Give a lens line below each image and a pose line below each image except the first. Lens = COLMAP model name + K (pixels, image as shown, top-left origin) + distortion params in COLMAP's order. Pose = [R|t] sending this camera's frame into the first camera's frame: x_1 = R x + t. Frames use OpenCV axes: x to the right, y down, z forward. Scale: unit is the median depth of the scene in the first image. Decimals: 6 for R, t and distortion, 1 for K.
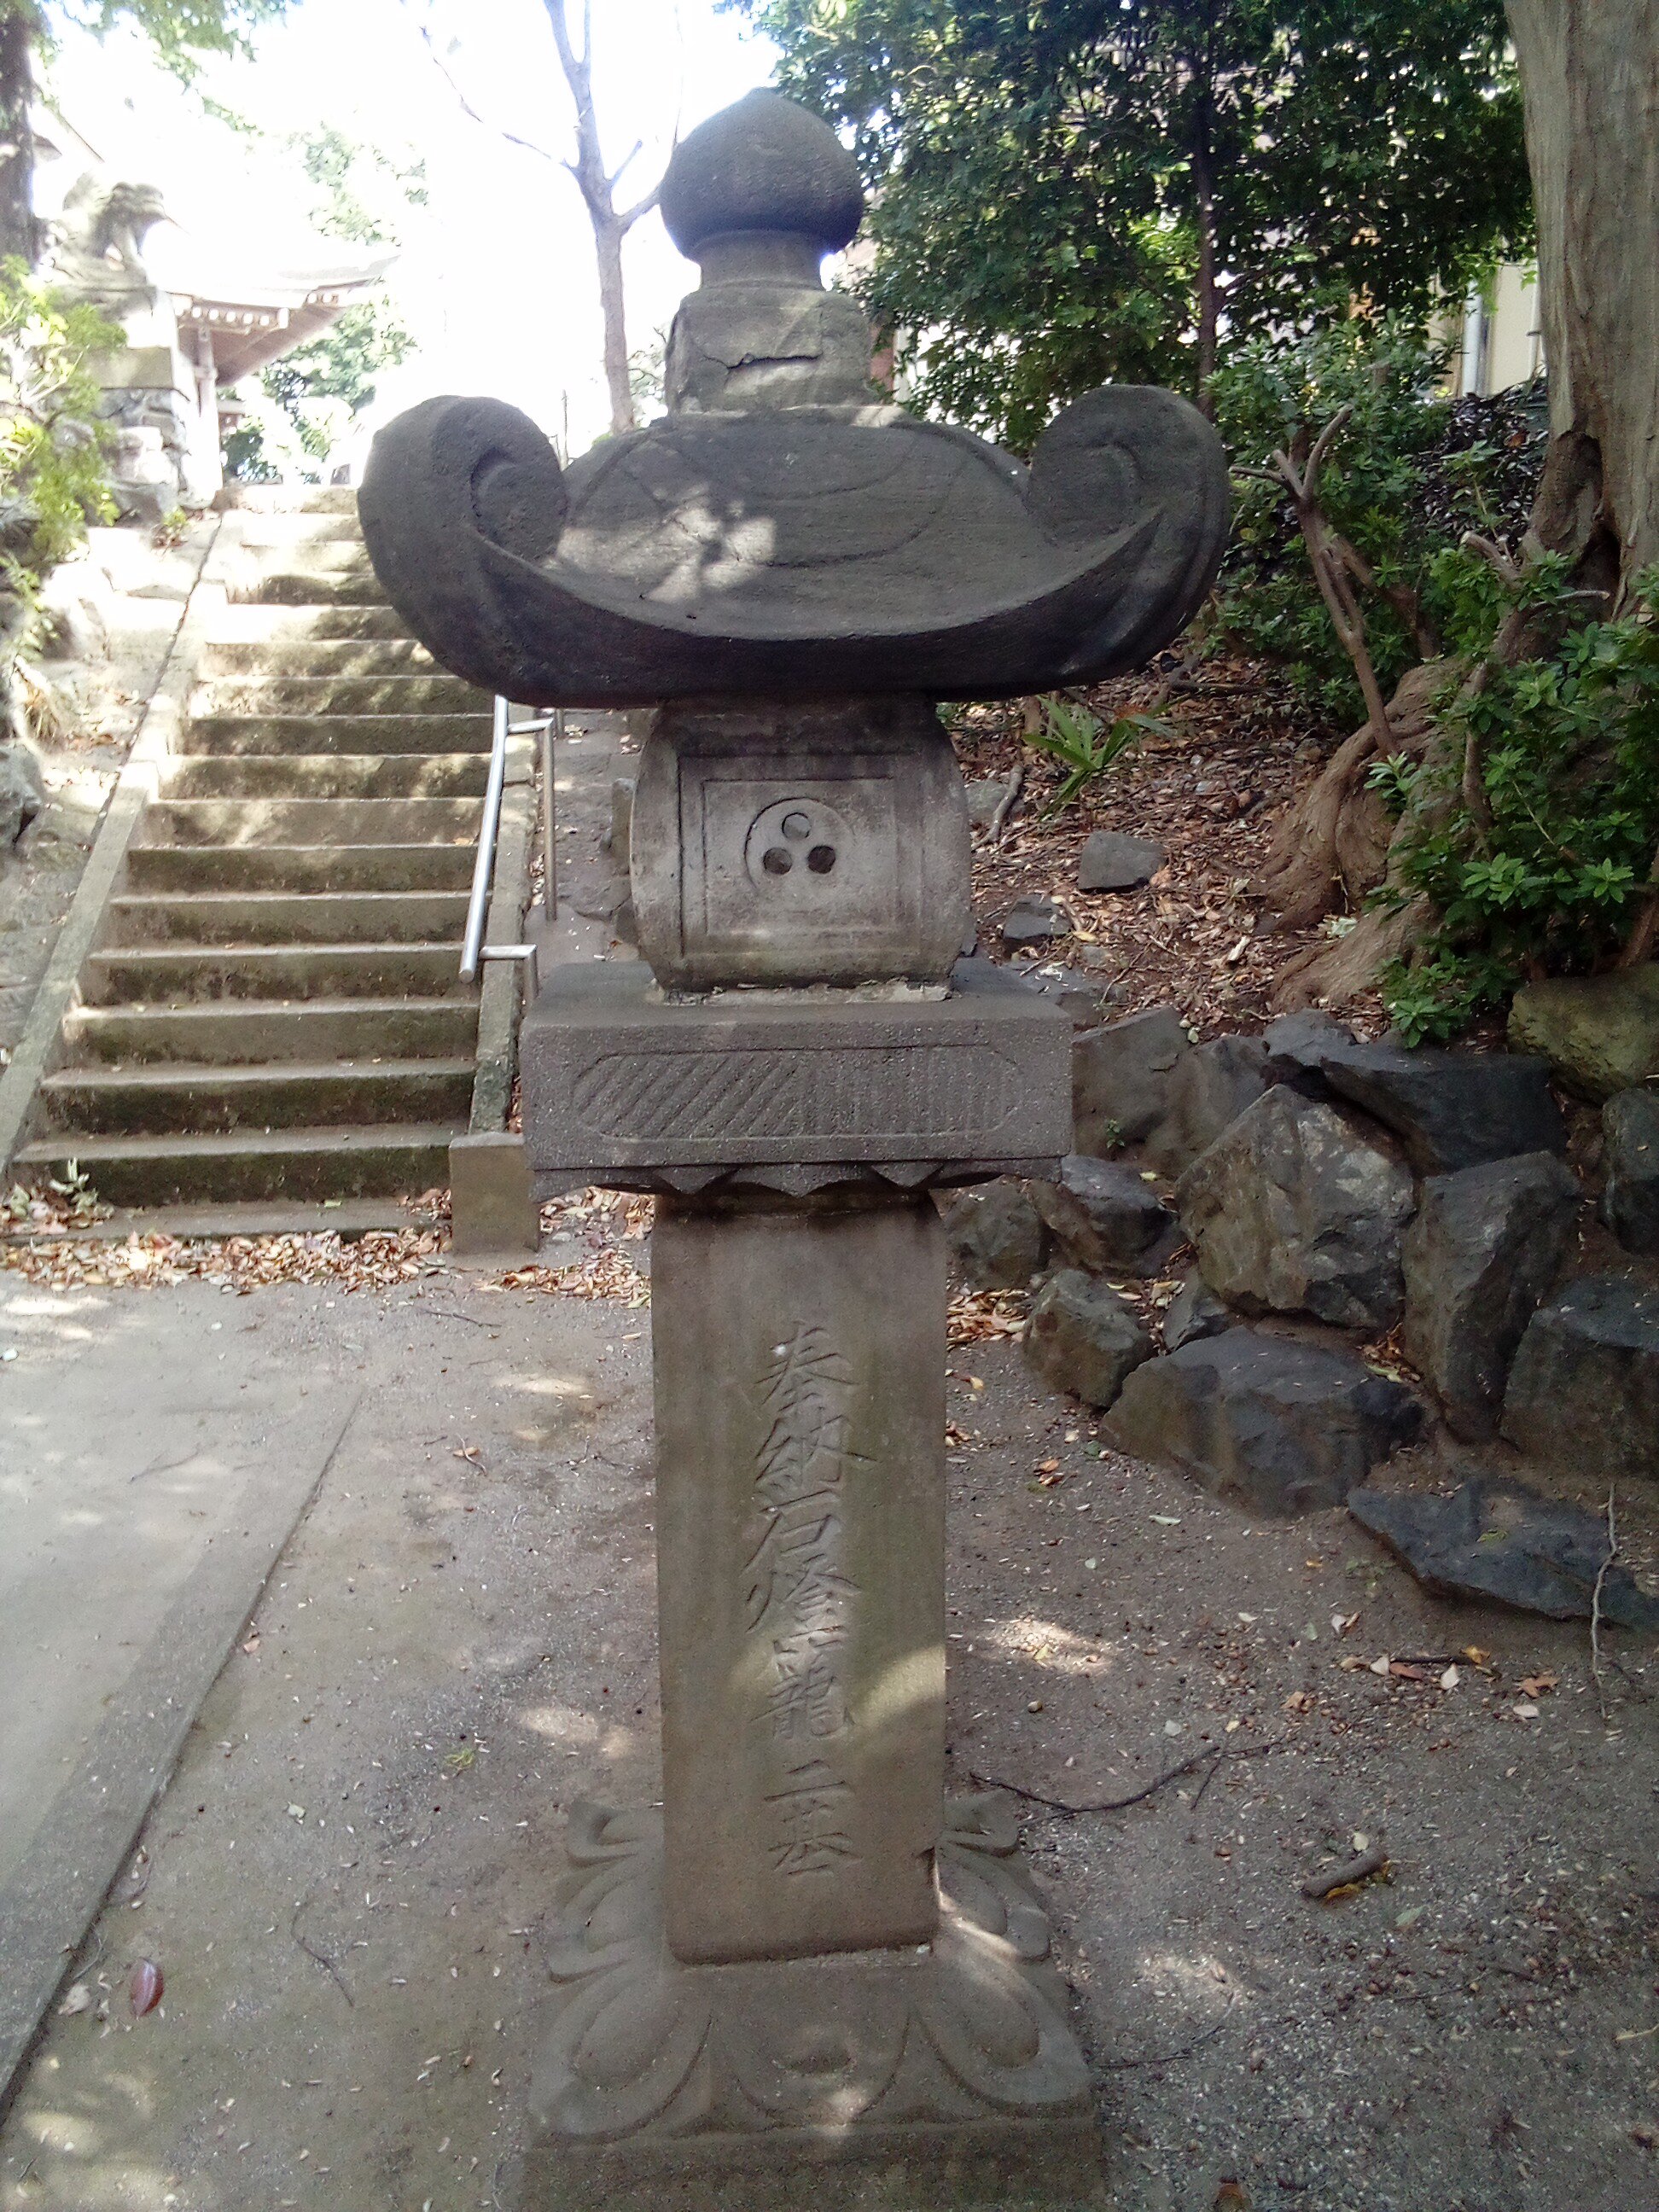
lens RADIAL K [[1794.6, 0, 829.5], [0, 1794.6, 1106.0], [0, 0, 1]] dist [0.081691, -0.150729]
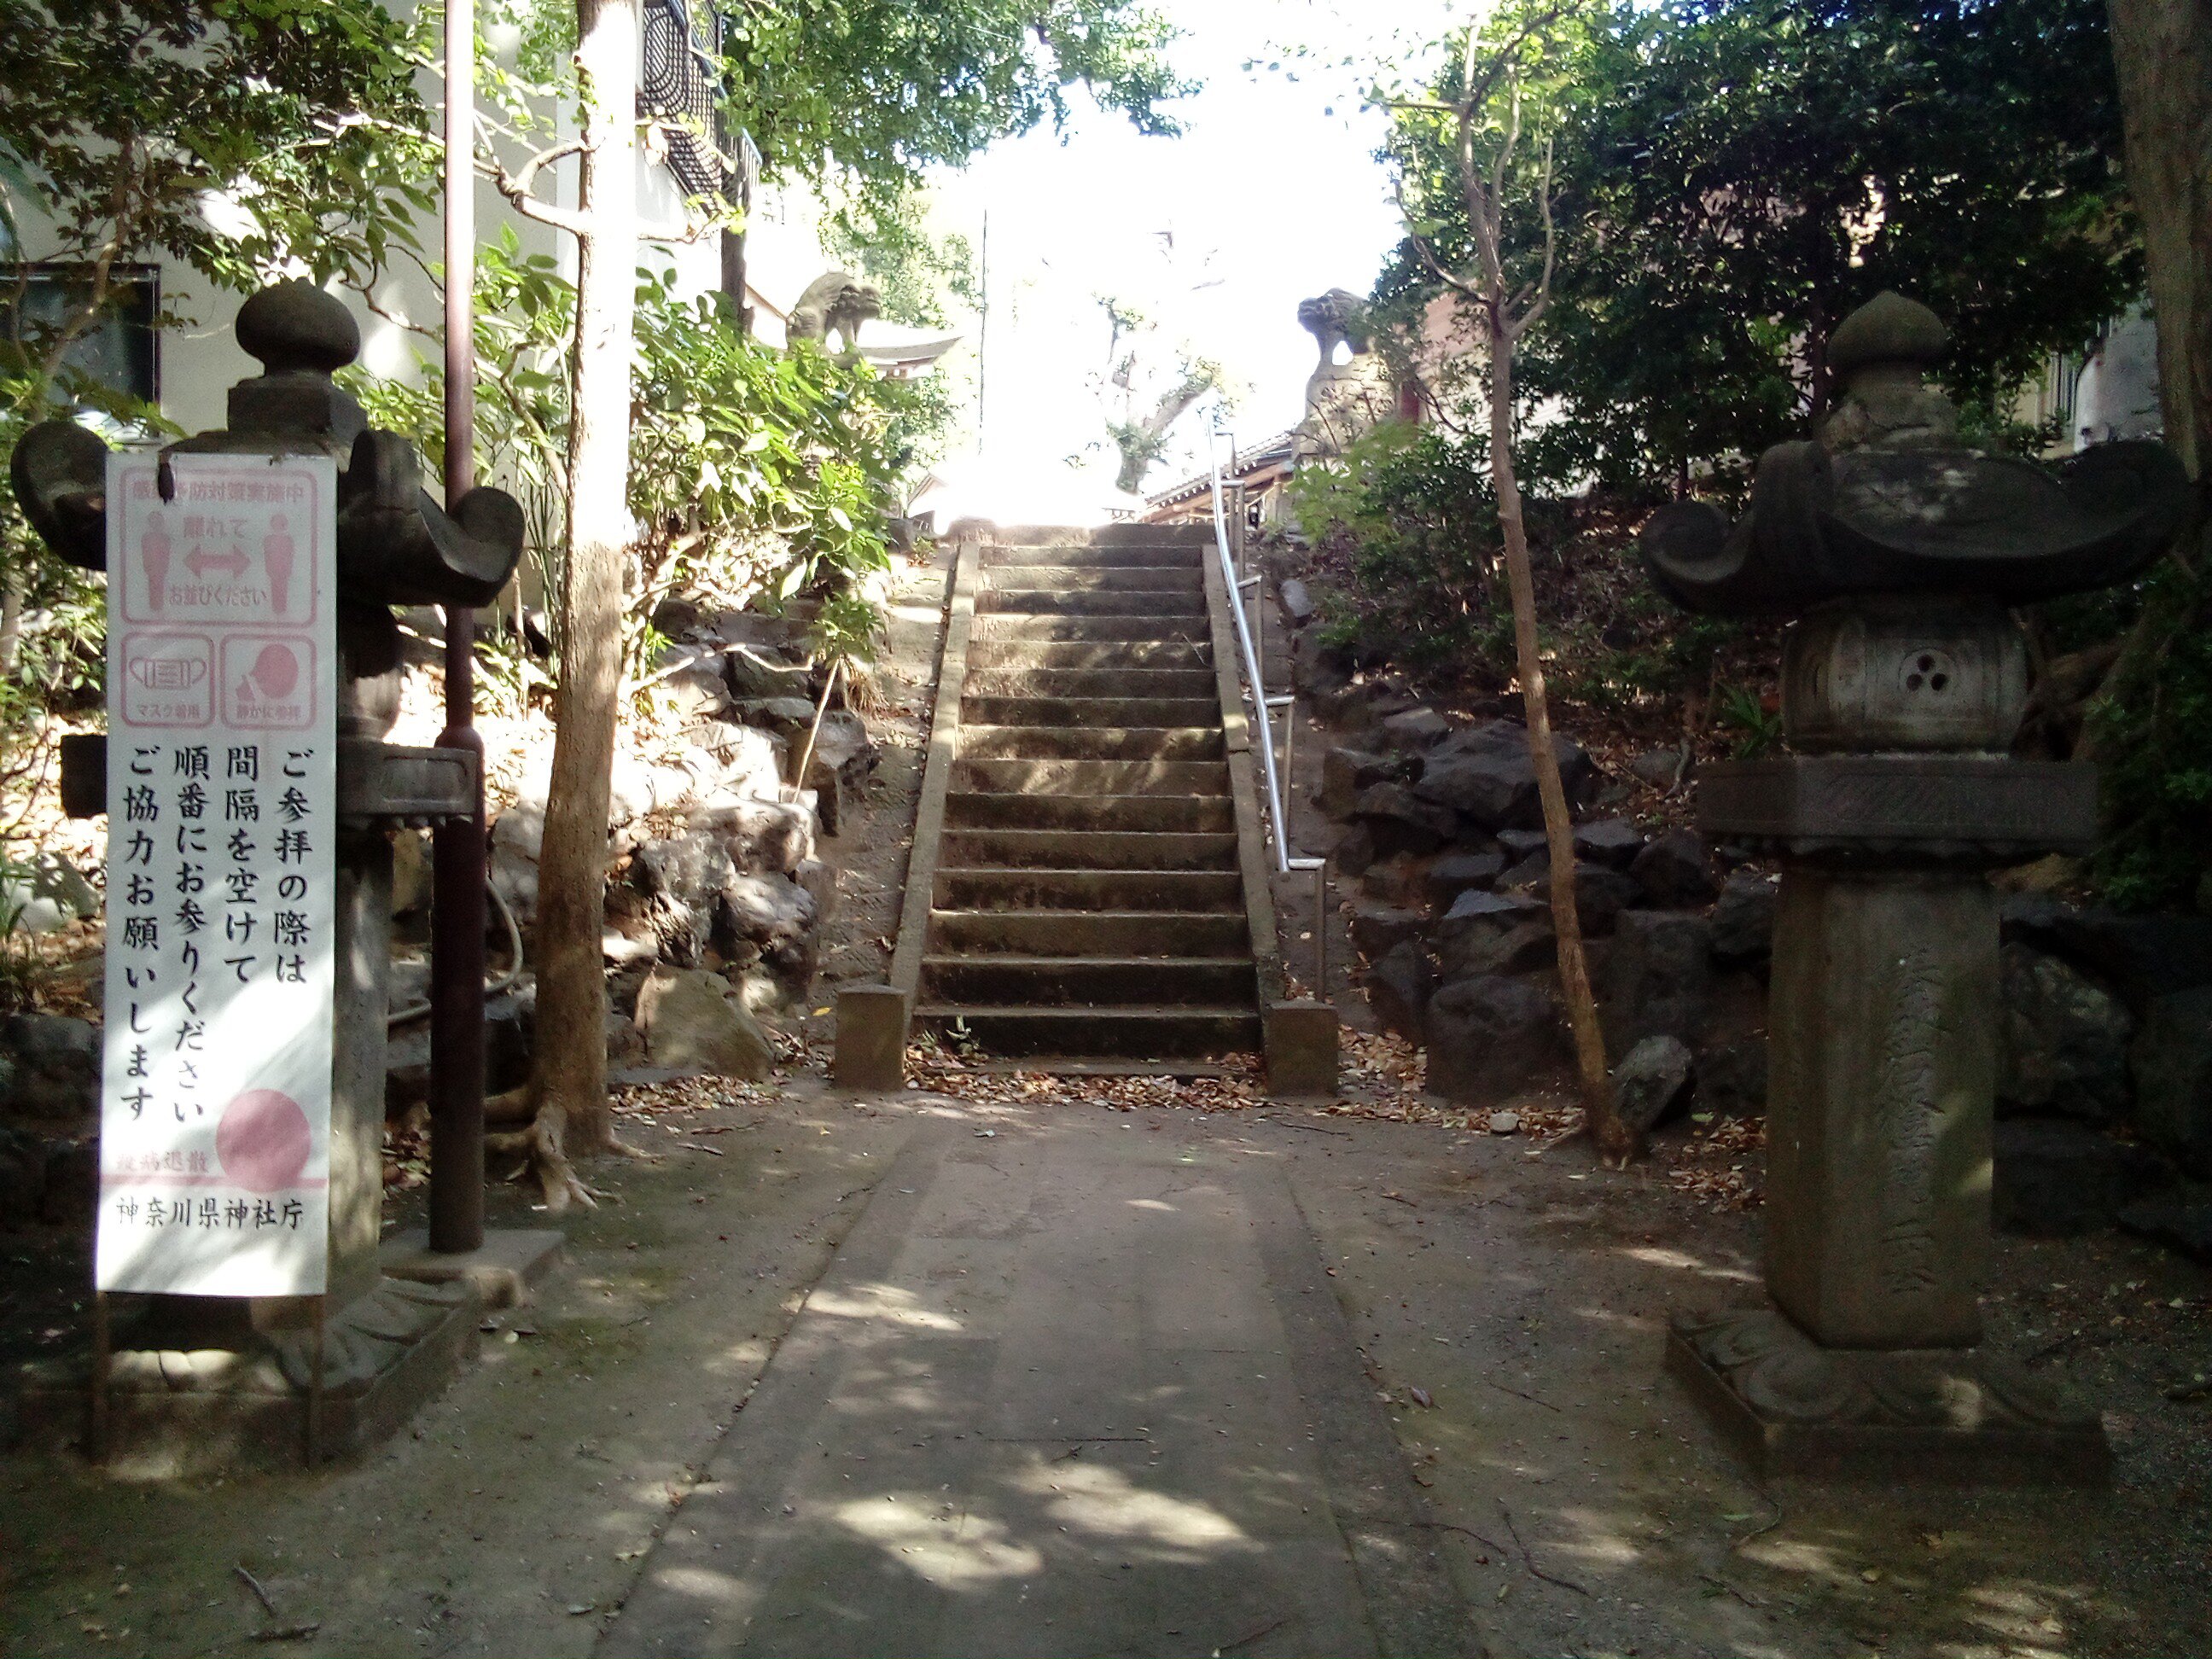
lens RADIAL K [[1794.6, 0, 1106.0], [0, 1794.6, 829.5], [0, 0, 1]] dist [0.081691, -0.150729]
pose [[0.996075, 0.026813, -0.084353, -0.220179], [-0.040729, 0.984969, -0.167859, 0.113641], [0.078585, 0.170636, 0.982195, -0.273170]]
